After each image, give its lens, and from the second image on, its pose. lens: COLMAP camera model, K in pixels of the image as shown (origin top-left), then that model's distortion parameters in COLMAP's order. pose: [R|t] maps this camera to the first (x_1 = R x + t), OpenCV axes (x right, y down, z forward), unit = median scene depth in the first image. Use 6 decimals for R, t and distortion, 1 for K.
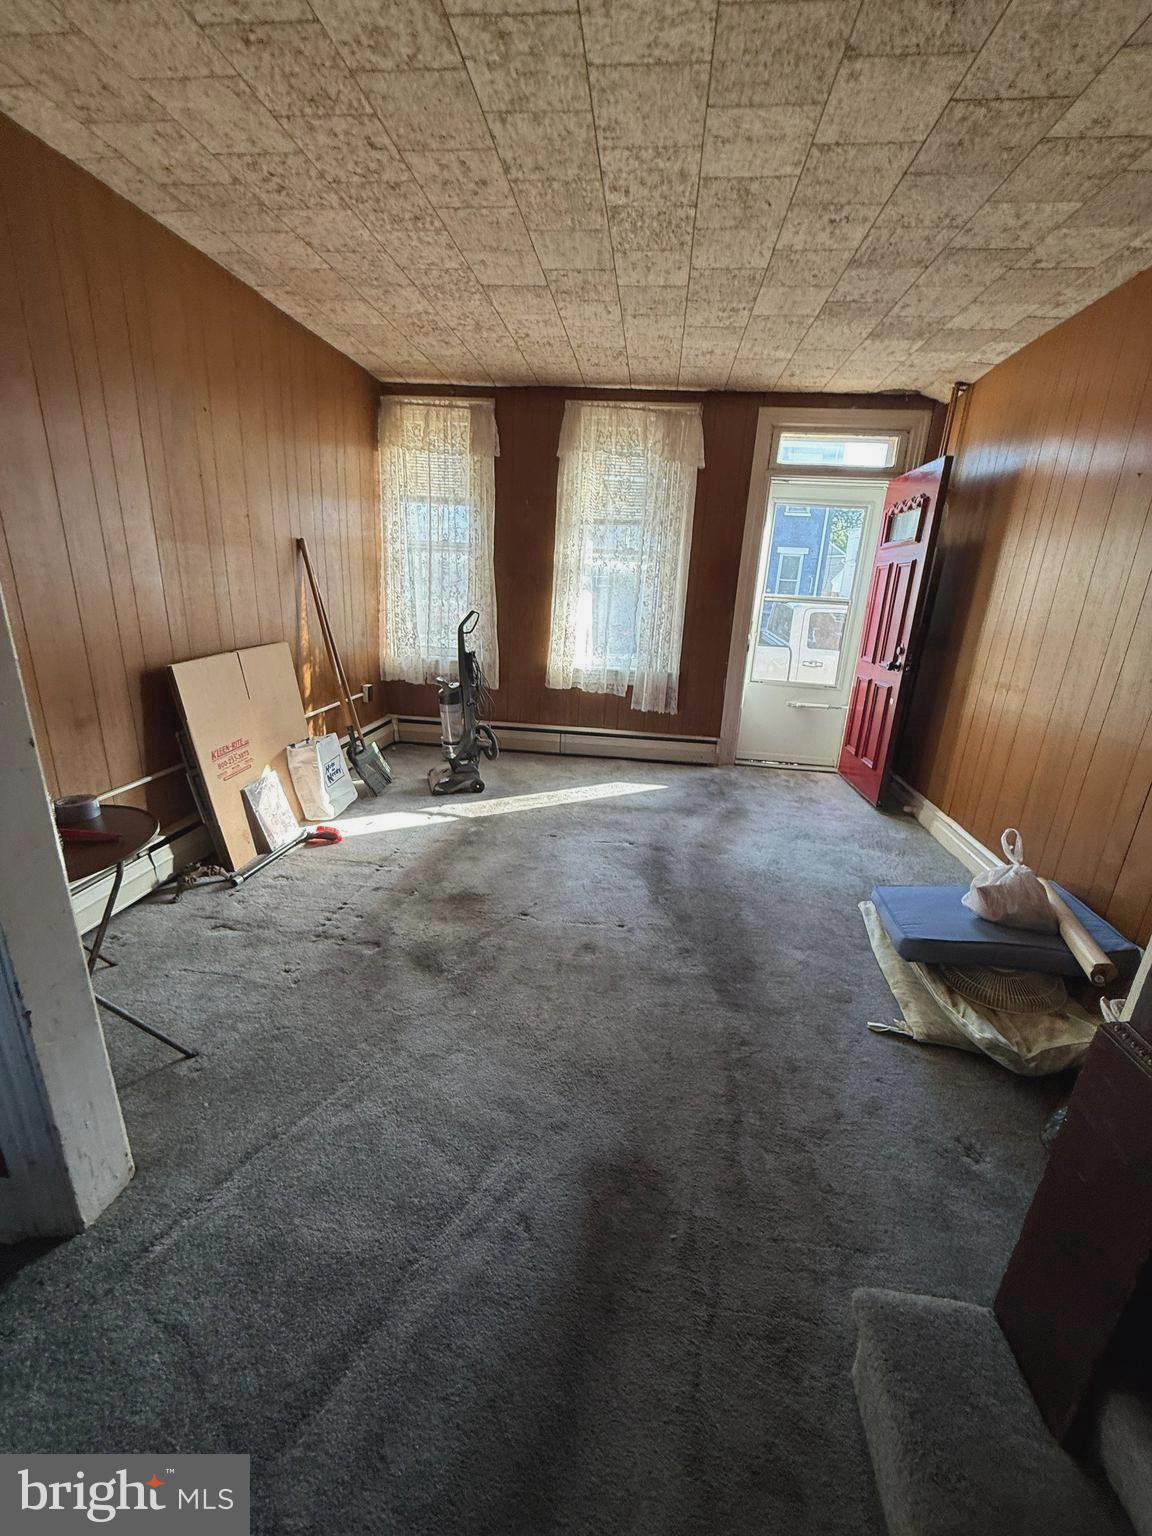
lens RADIAL K [[617.5, 0, 577.4], [0, 617.5, 766.4], [0, 0, 1]] dist [-0.002973, 0.000208]
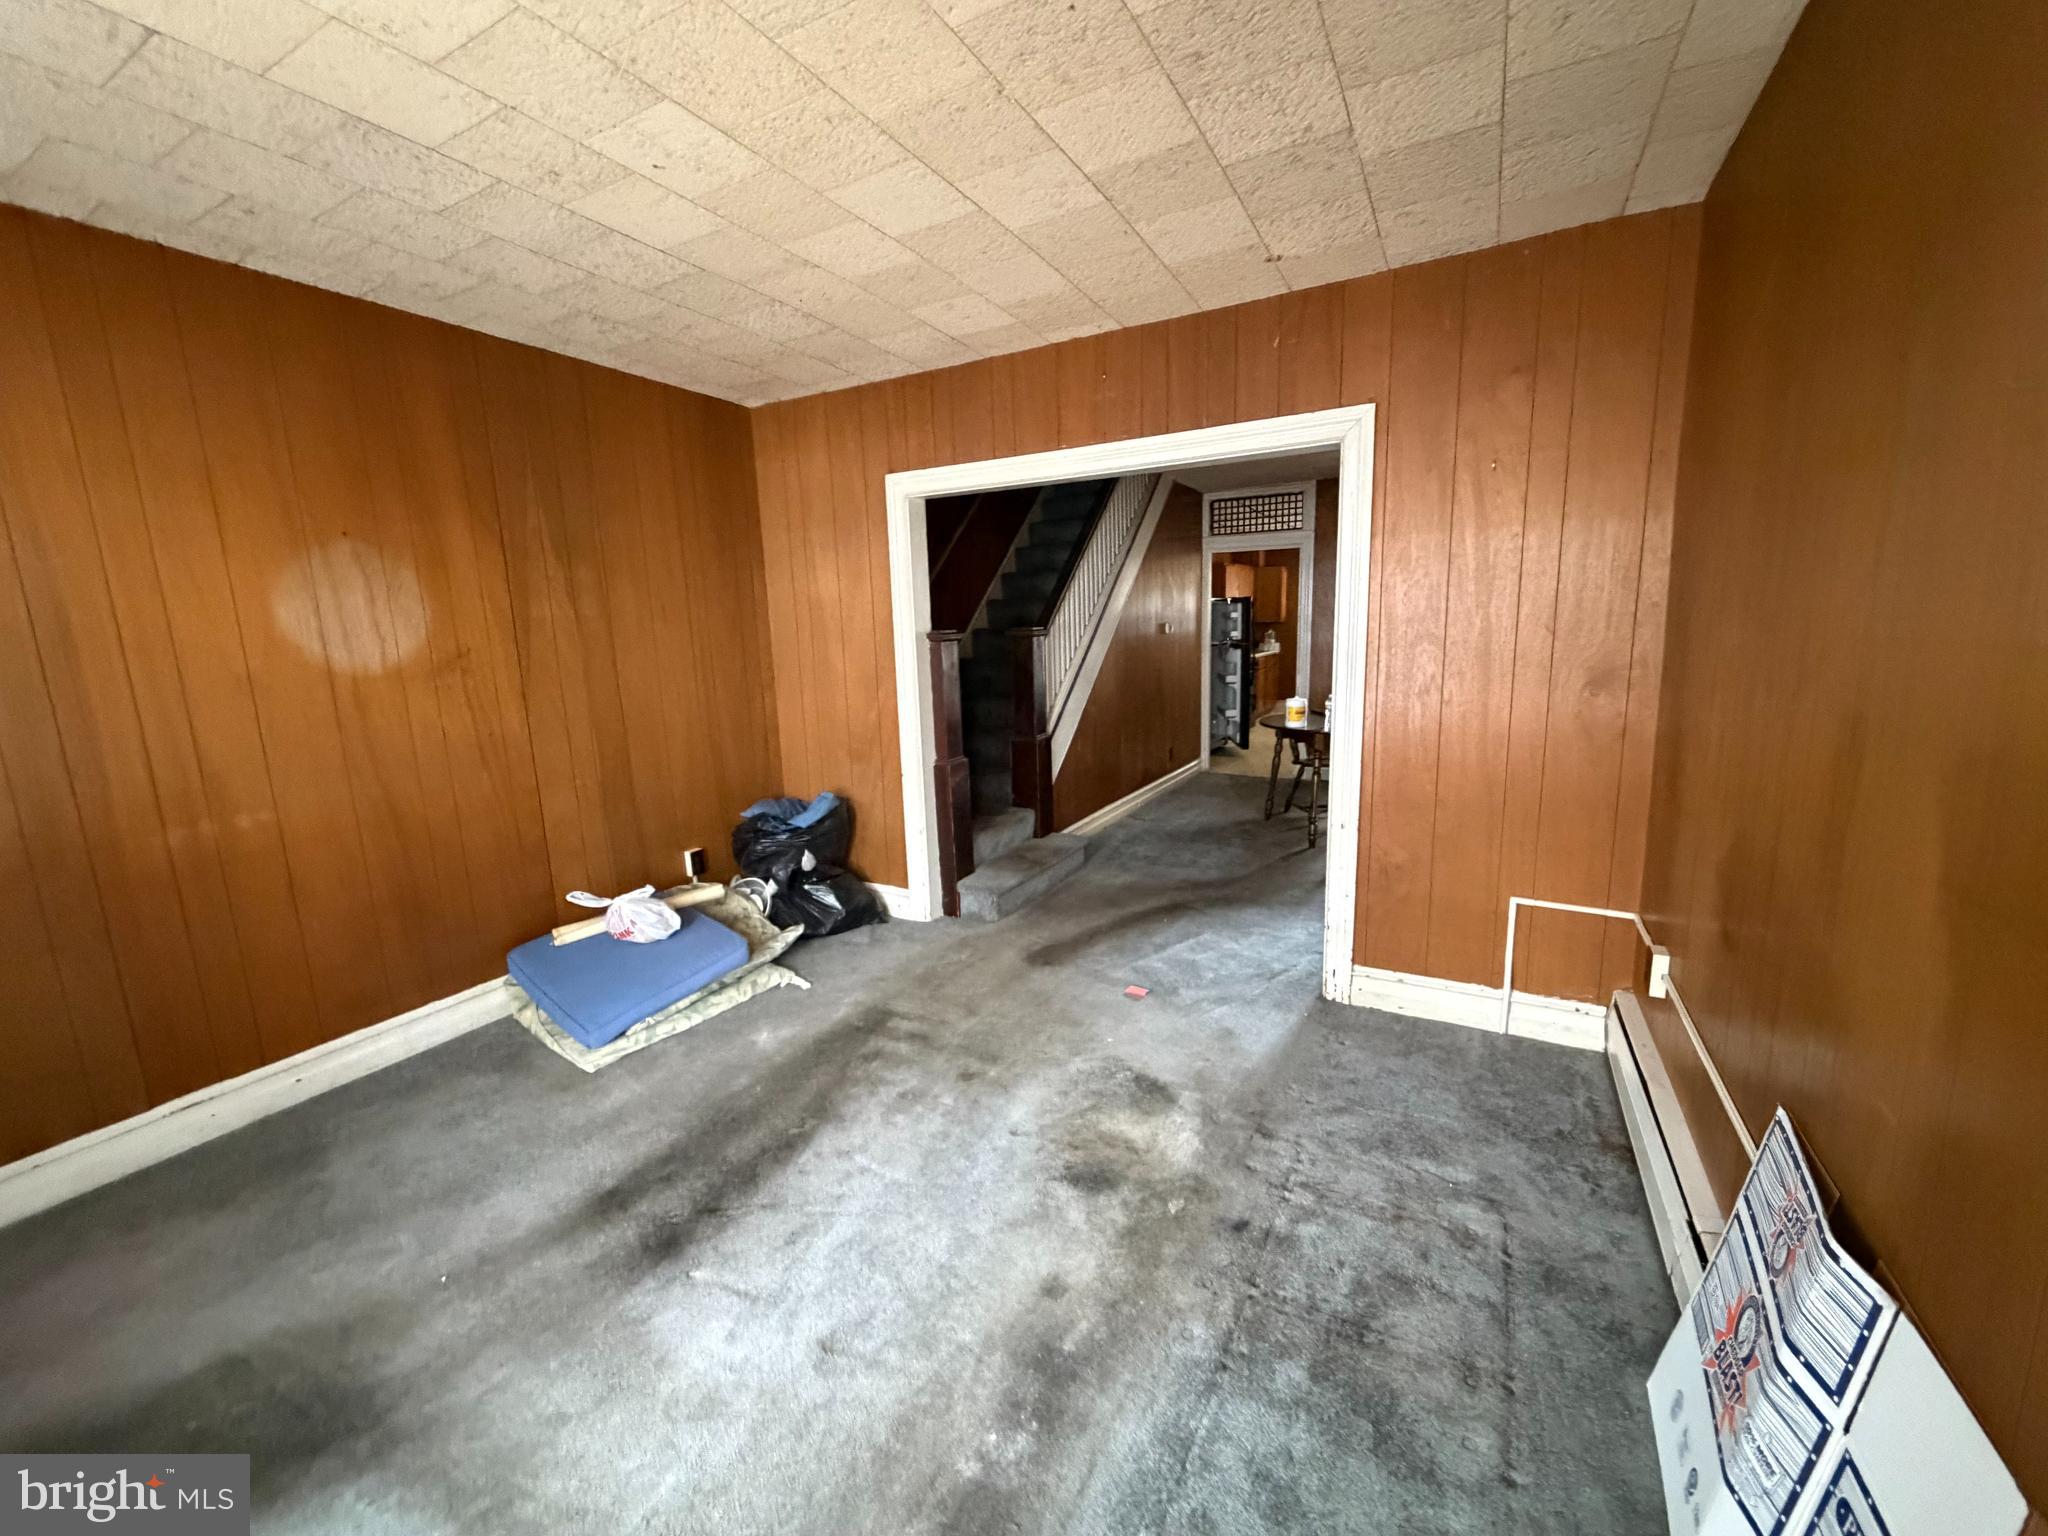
lens RADIAL K [[816.0, 0, 1030.0], [0, 816.0, 761.9], [0, 0, 1]] dist [0.001969, 0.000304]
pose [[-0.923653, -0.089810, 0.372559, -0.254883], [0.101088, 0.880625, 0.462905, -0.350622], [-0.369658, 0.465224, -0.804313, 0.965972]]
